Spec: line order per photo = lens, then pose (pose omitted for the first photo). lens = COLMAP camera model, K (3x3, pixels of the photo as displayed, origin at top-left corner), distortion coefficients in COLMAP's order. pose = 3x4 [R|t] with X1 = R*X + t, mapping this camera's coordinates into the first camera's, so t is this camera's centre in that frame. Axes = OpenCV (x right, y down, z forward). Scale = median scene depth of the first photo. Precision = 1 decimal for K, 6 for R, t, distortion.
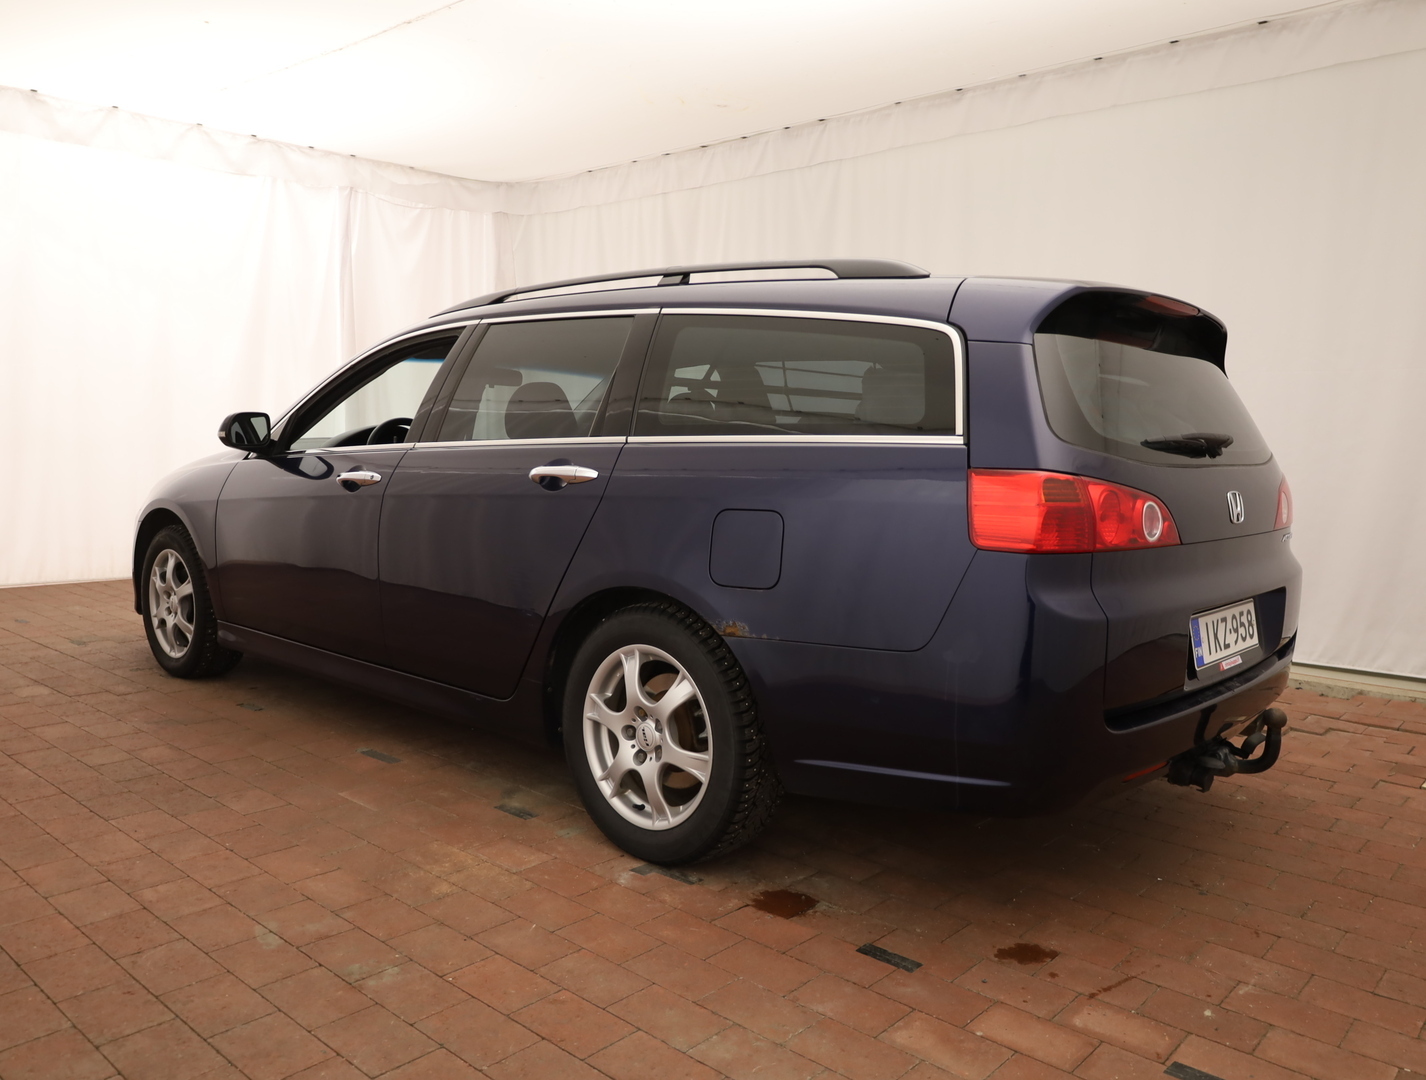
lens RADIAL K [[1097.4, 0, 686.9], [0, 1097.4, 547.2], [0, 0, 1]] dist [-0.013170, -0.006481]
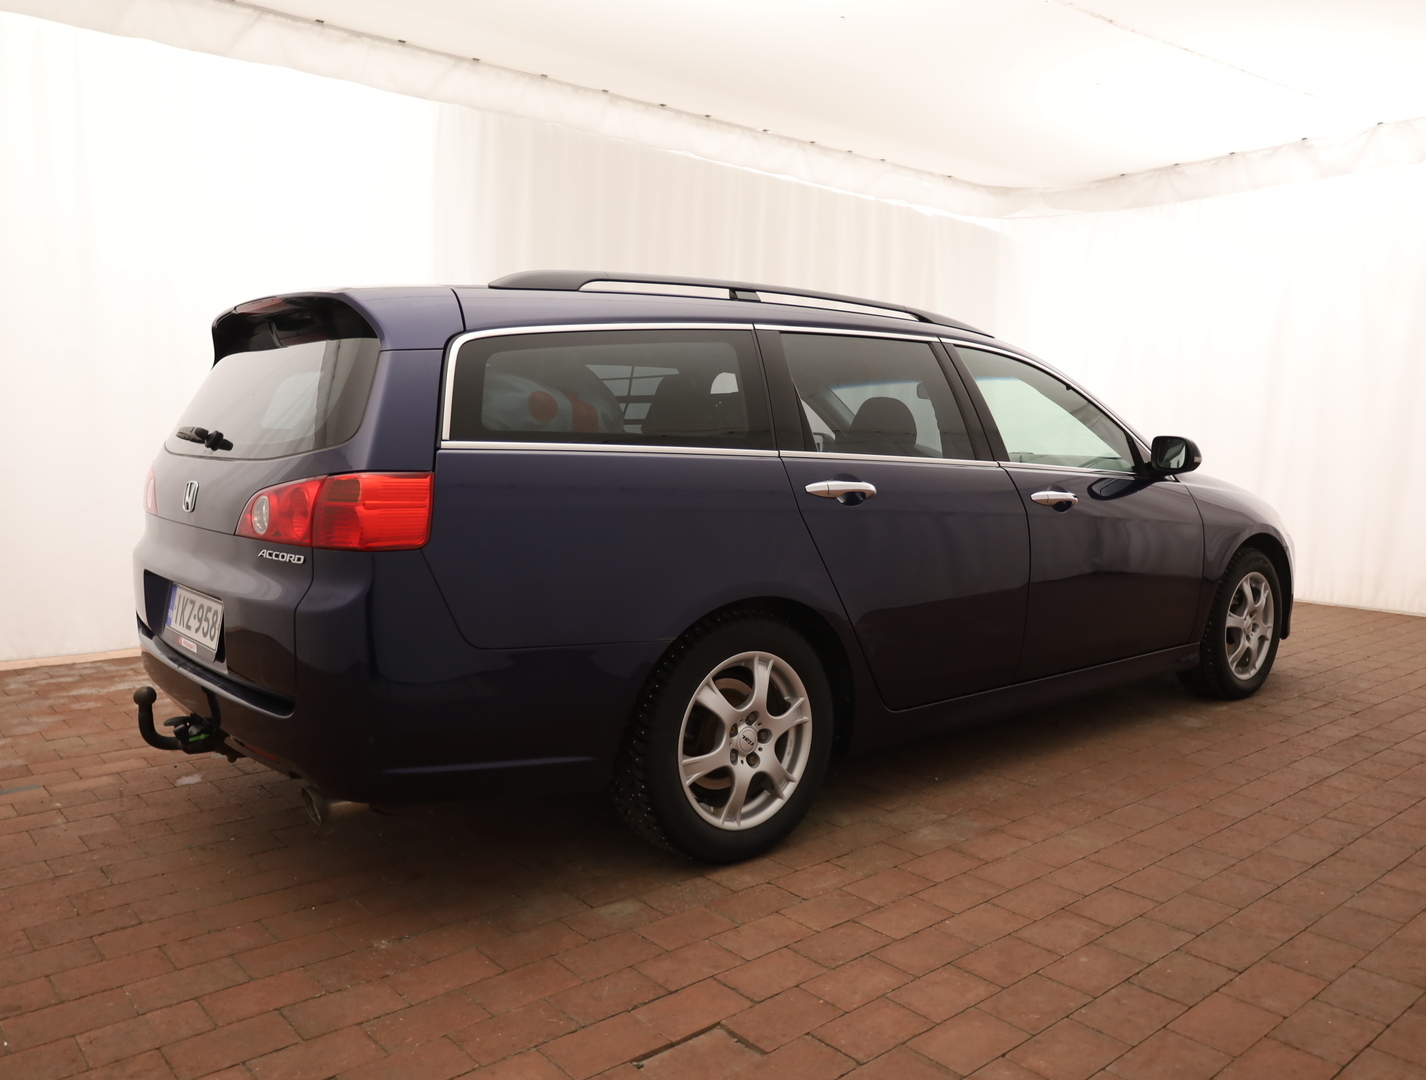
lens RADIAL K [[1120.9, 0, 710.9], [0, 1120.9, 545.2], [0, 0, 1]] dist [-0.011140, 0.012154]
pose [[-0.118197, 0.069745, -0.990538, 1.032137], [-0.119541, 0.989276, 0.083921, -0.096695], [0.985768, 0.128329, -0.108592, 1.100375]]
